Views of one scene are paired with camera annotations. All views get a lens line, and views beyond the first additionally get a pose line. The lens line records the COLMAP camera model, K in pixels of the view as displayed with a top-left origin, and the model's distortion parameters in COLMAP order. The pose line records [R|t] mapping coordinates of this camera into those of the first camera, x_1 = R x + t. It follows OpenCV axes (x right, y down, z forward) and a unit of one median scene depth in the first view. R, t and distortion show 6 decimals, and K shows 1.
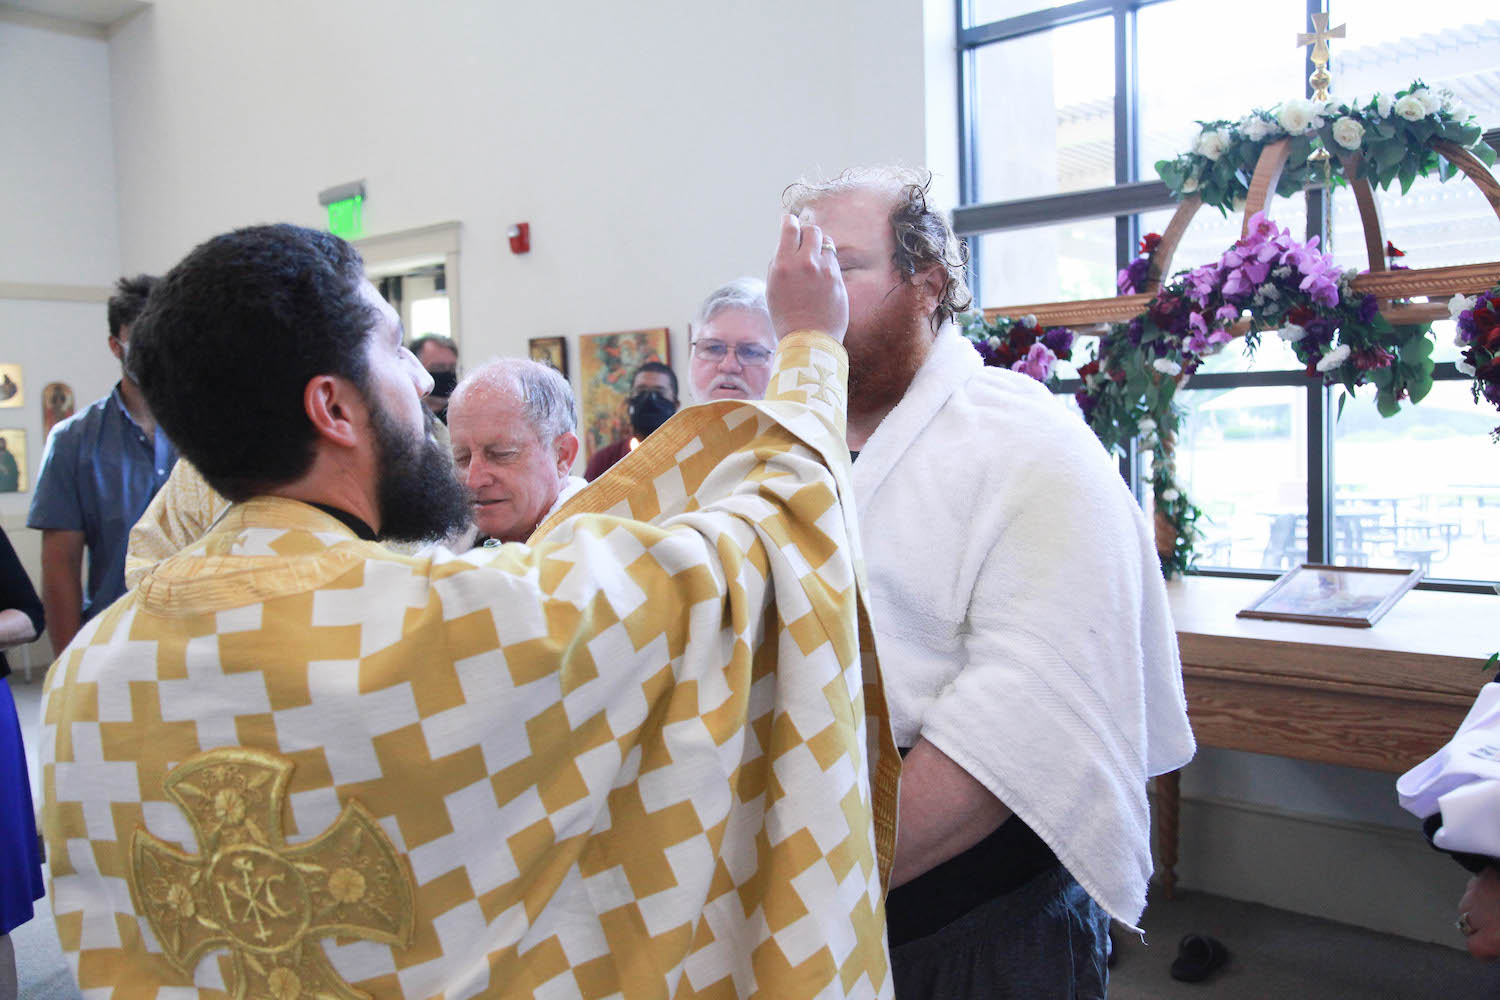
lens RADIAL K [[1356.7, 0, 754.9], [0, 1356.7, 501.0], [0, 0, 1]] dist [0.007930, 0.035704]
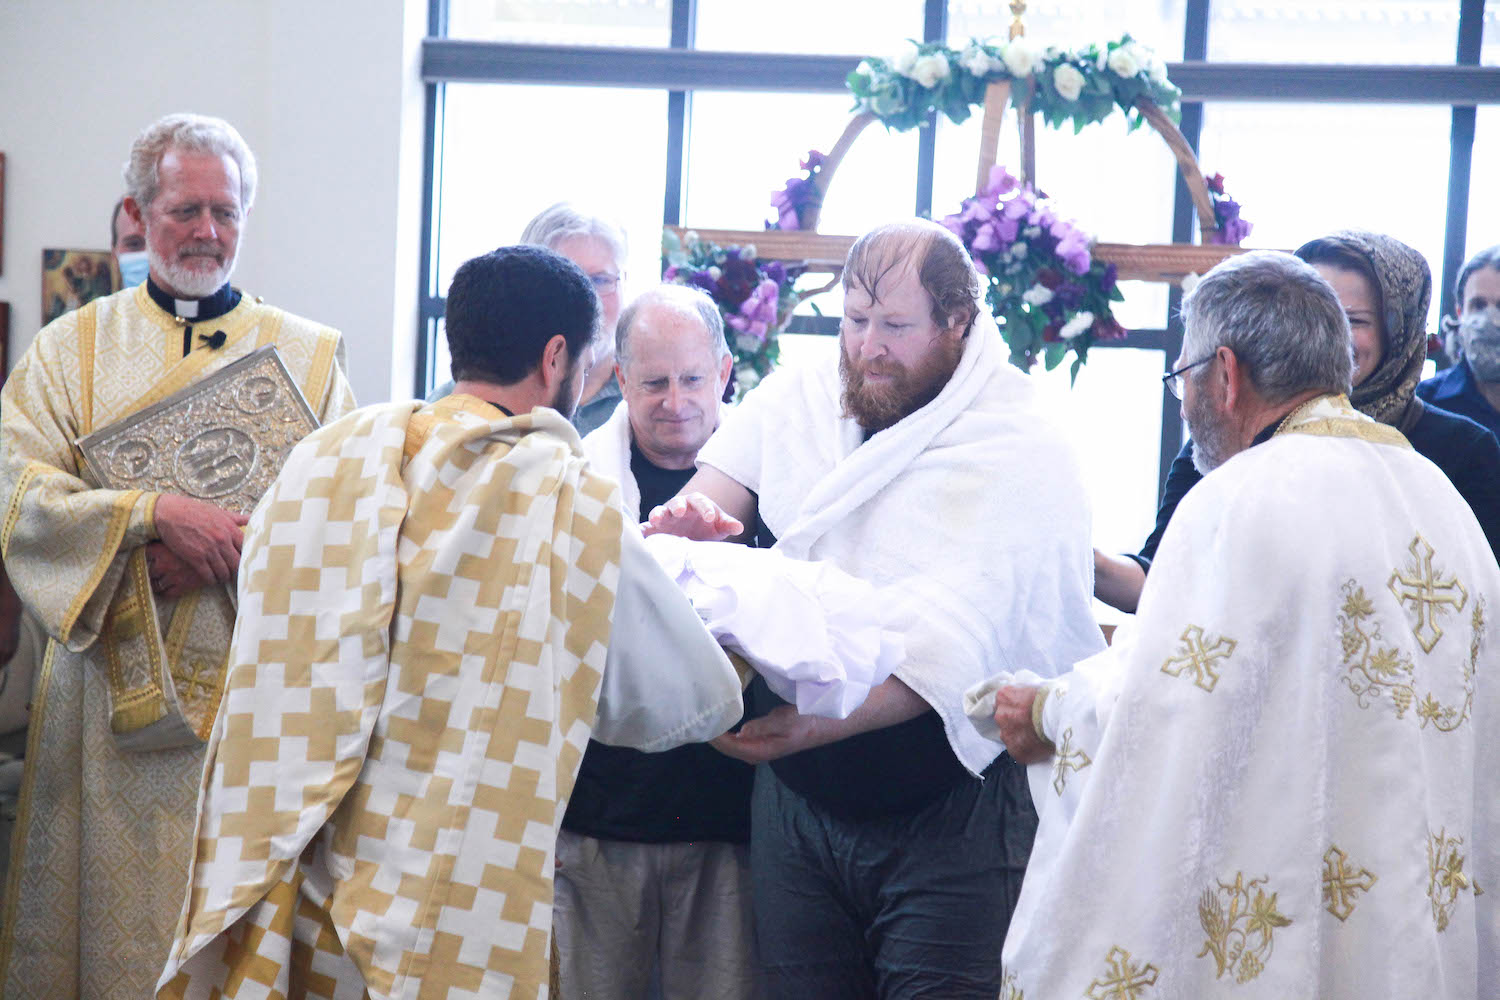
lens RADIAL K [[3521.1, 0, 749.5], [0, 3521.1, 503.1], [0, 0, 1]] dist [0.535768, 0.000000]
pose [[0.838215, 0.035897, 0.544157, -1.070607], [-0.032383, 0.999347, -0.016043, 0.066779], [-0.544377, -0.004174, 0.838830, -0.939230]]
